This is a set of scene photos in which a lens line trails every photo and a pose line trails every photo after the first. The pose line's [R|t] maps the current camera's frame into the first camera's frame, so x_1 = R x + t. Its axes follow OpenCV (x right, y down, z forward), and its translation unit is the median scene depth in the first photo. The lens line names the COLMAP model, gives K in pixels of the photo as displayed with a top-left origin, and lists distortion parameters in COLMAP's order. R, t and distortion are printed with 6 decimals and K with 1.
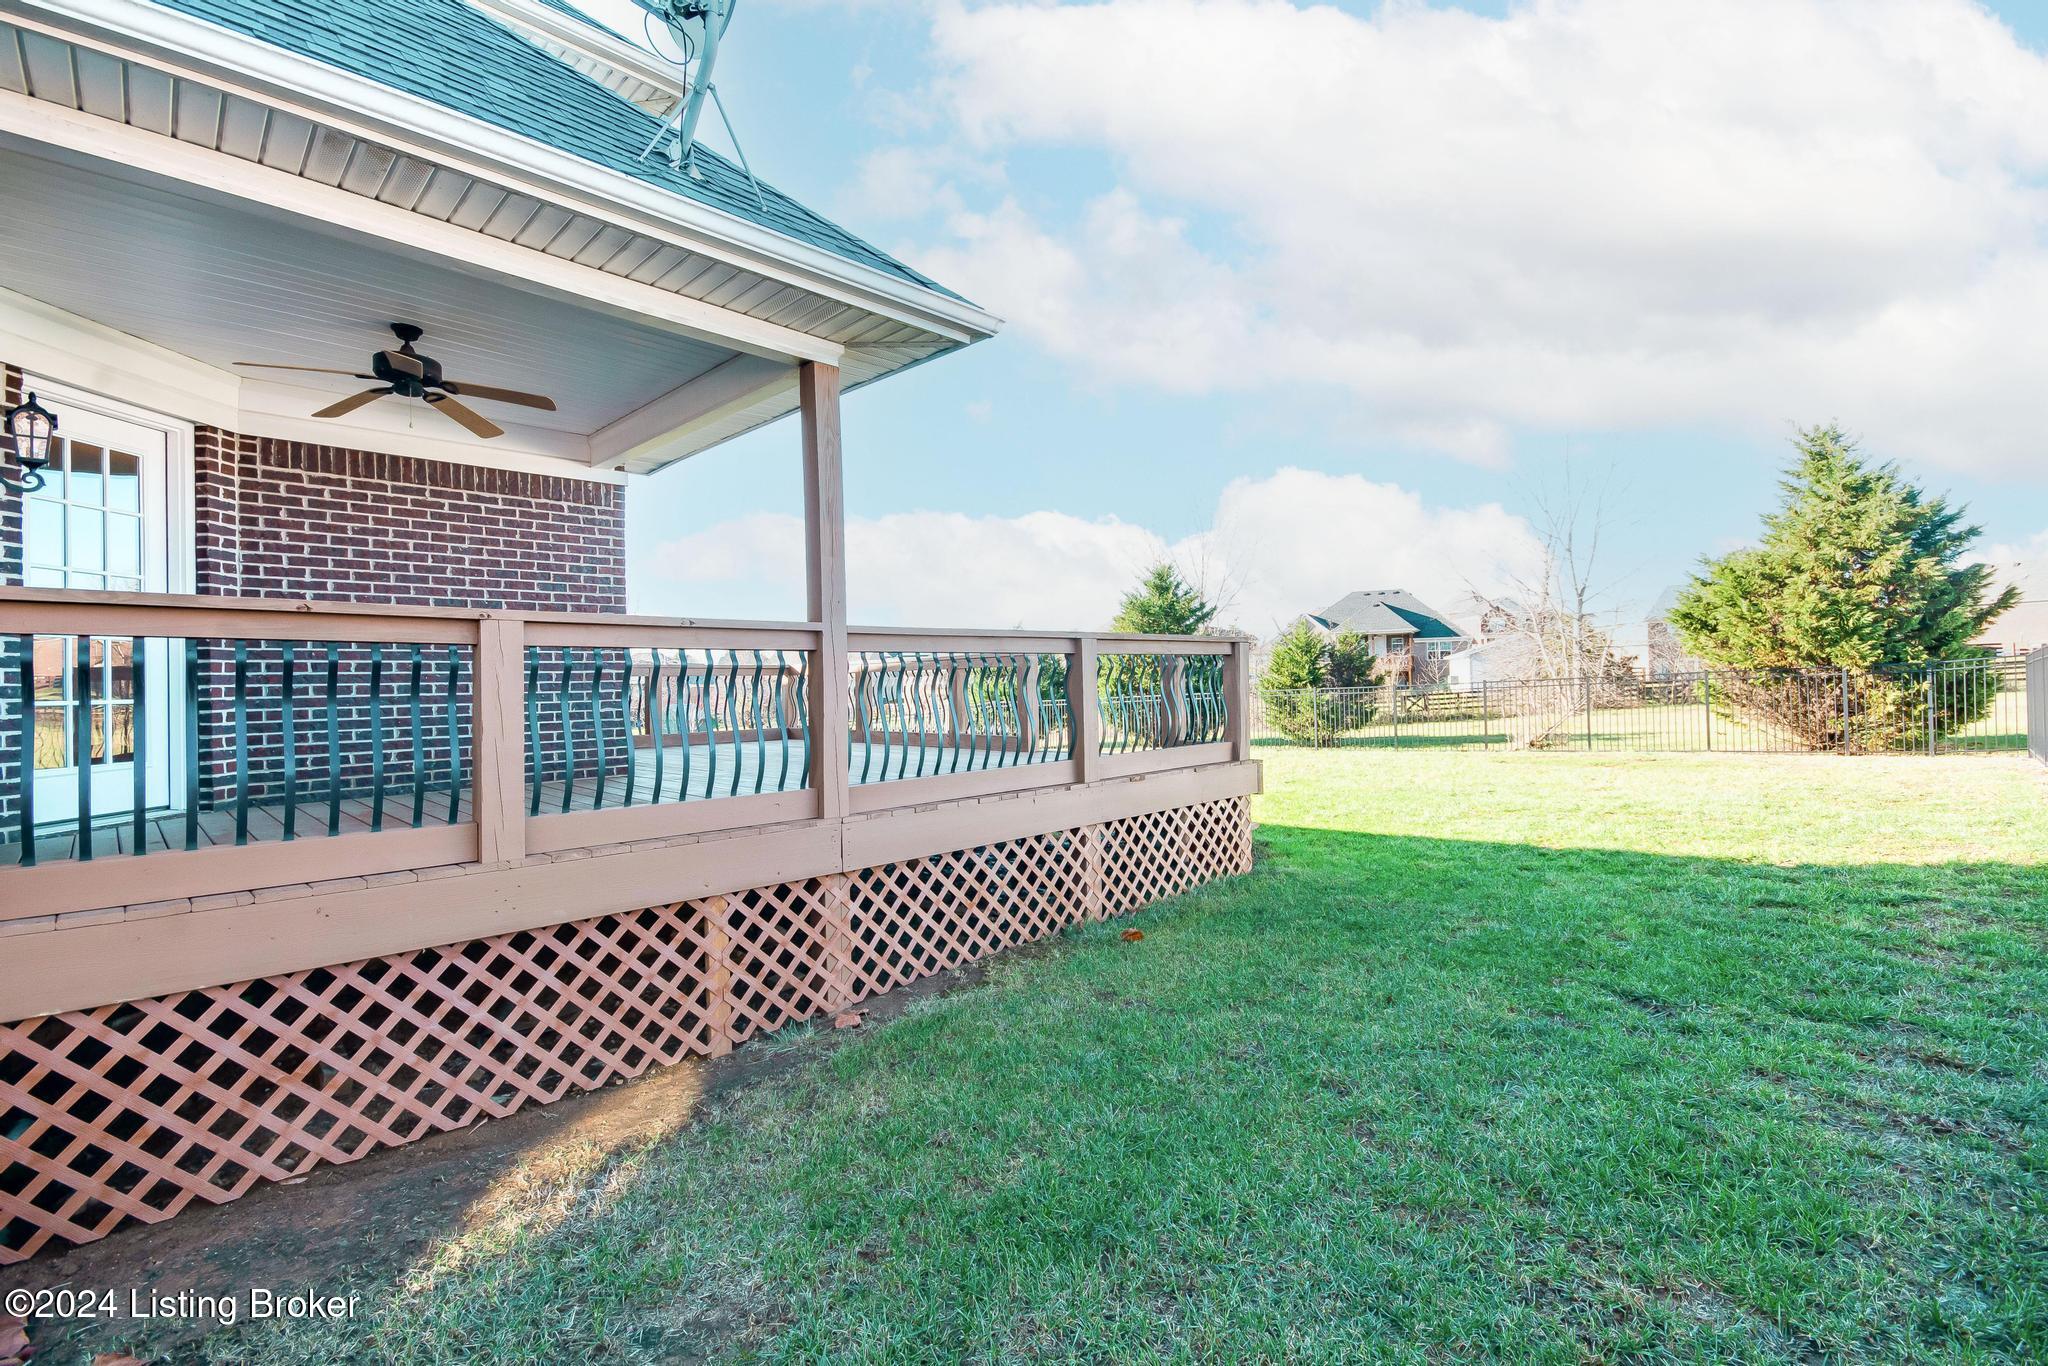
lens RADIAL K [[886.9, 0, 1022.2], [0, 886.9, 668.9], [0, 0, 1]] dist [0.011076, -0.007566]
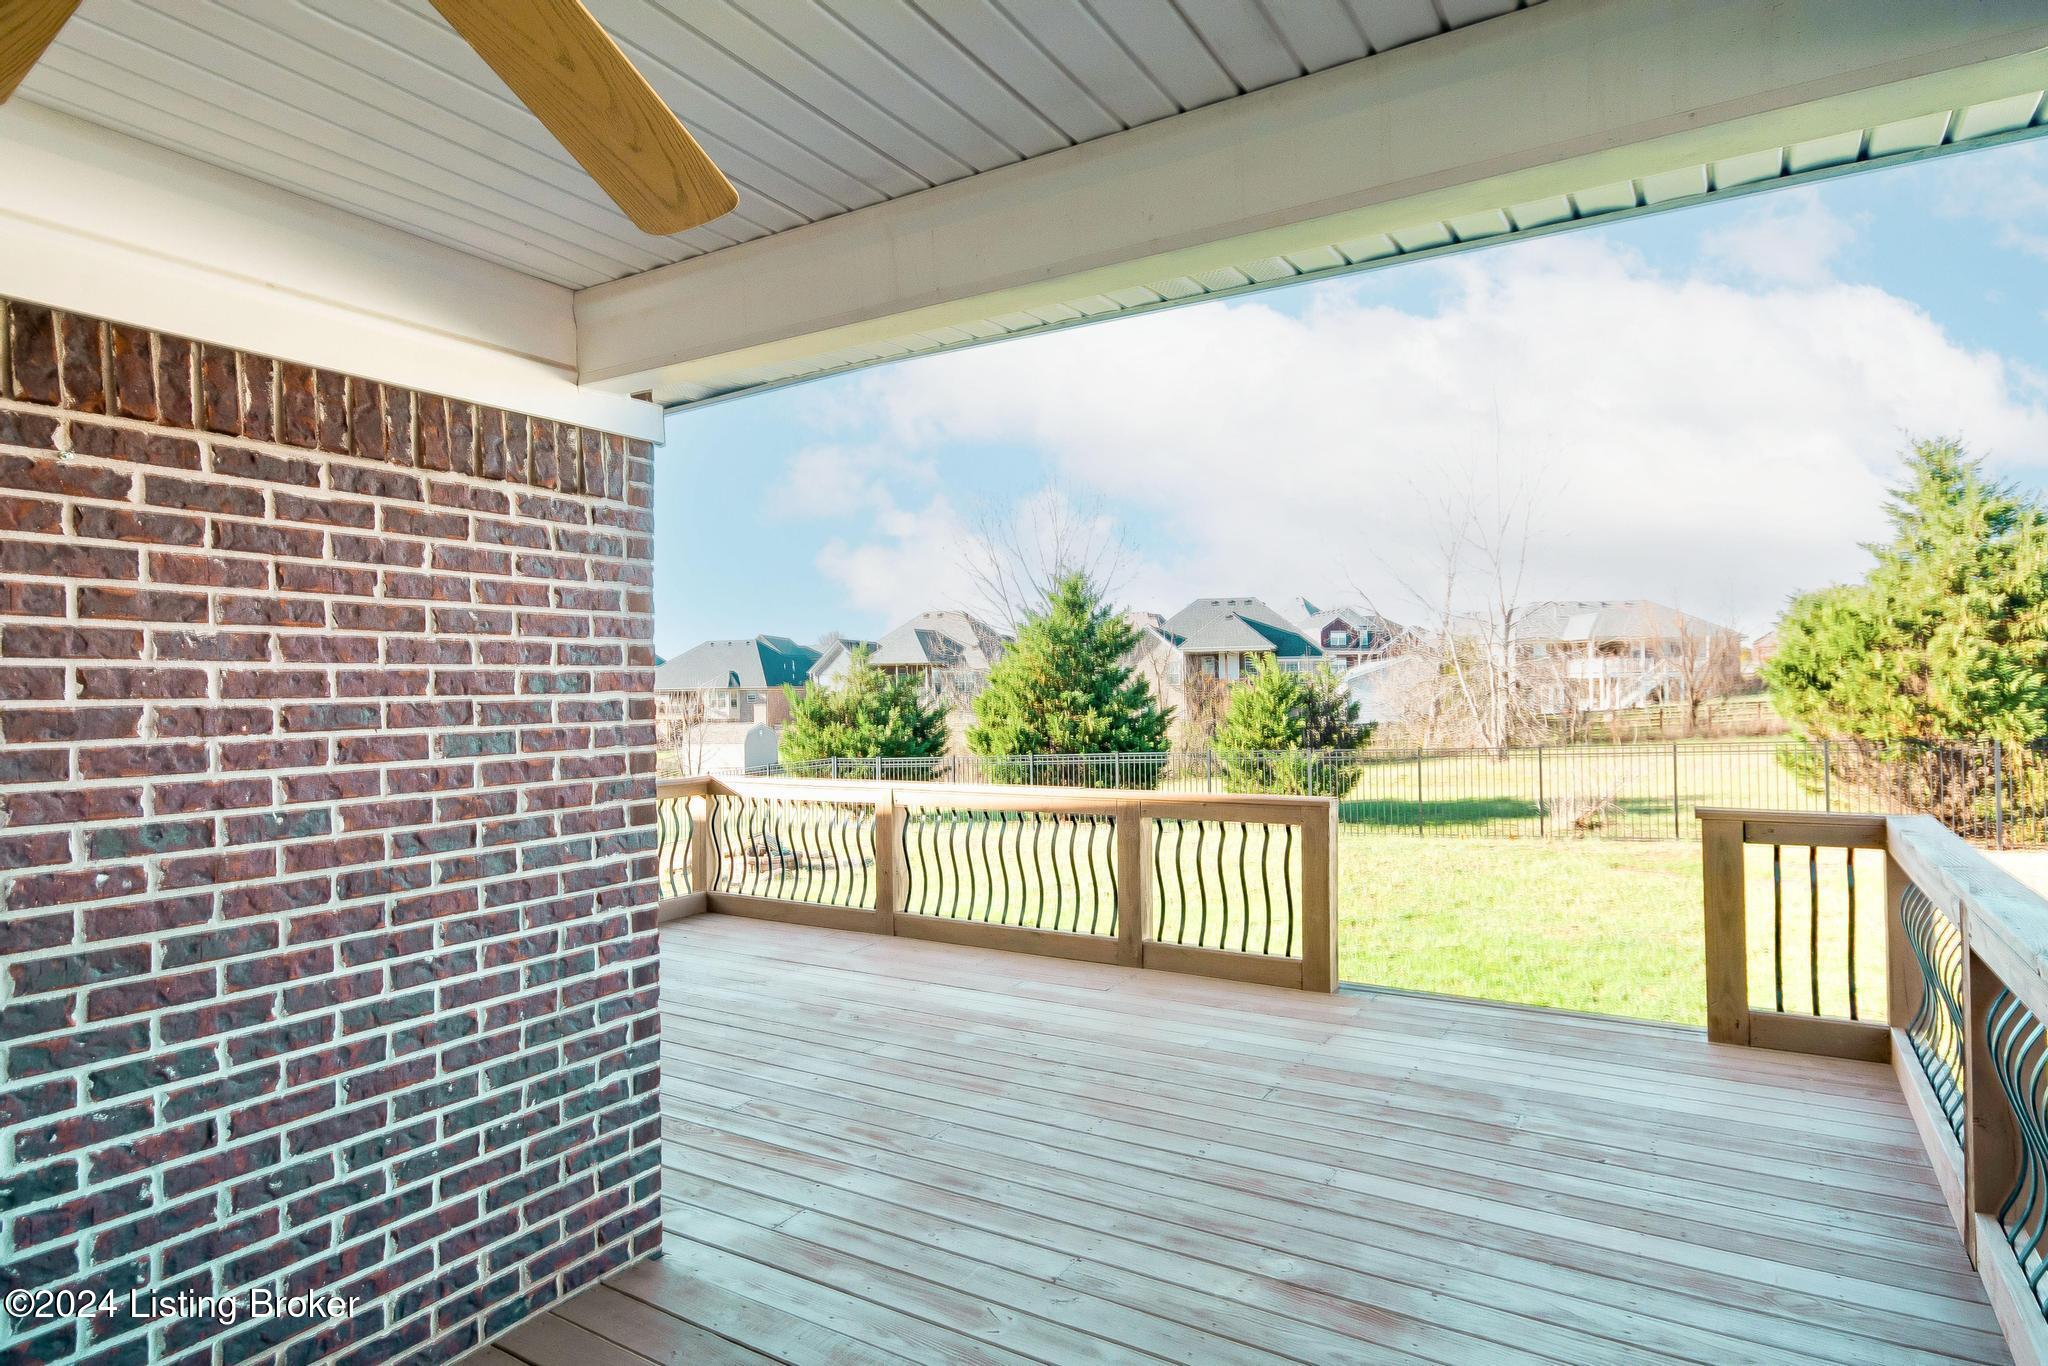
lens RADIAL K [[1101.8, 0, 1024.0], [0, 1101.8, 683.0], [0, 0, 1]] dist [0.021942, 0.000403]
pose [[0.970087, 0.007607, 0.242639, -0.424129], [-0.008132, 0.999966, 0.001161, -0.114286], [-0.242622, -0.003099, 0.970116, 0.546392]]
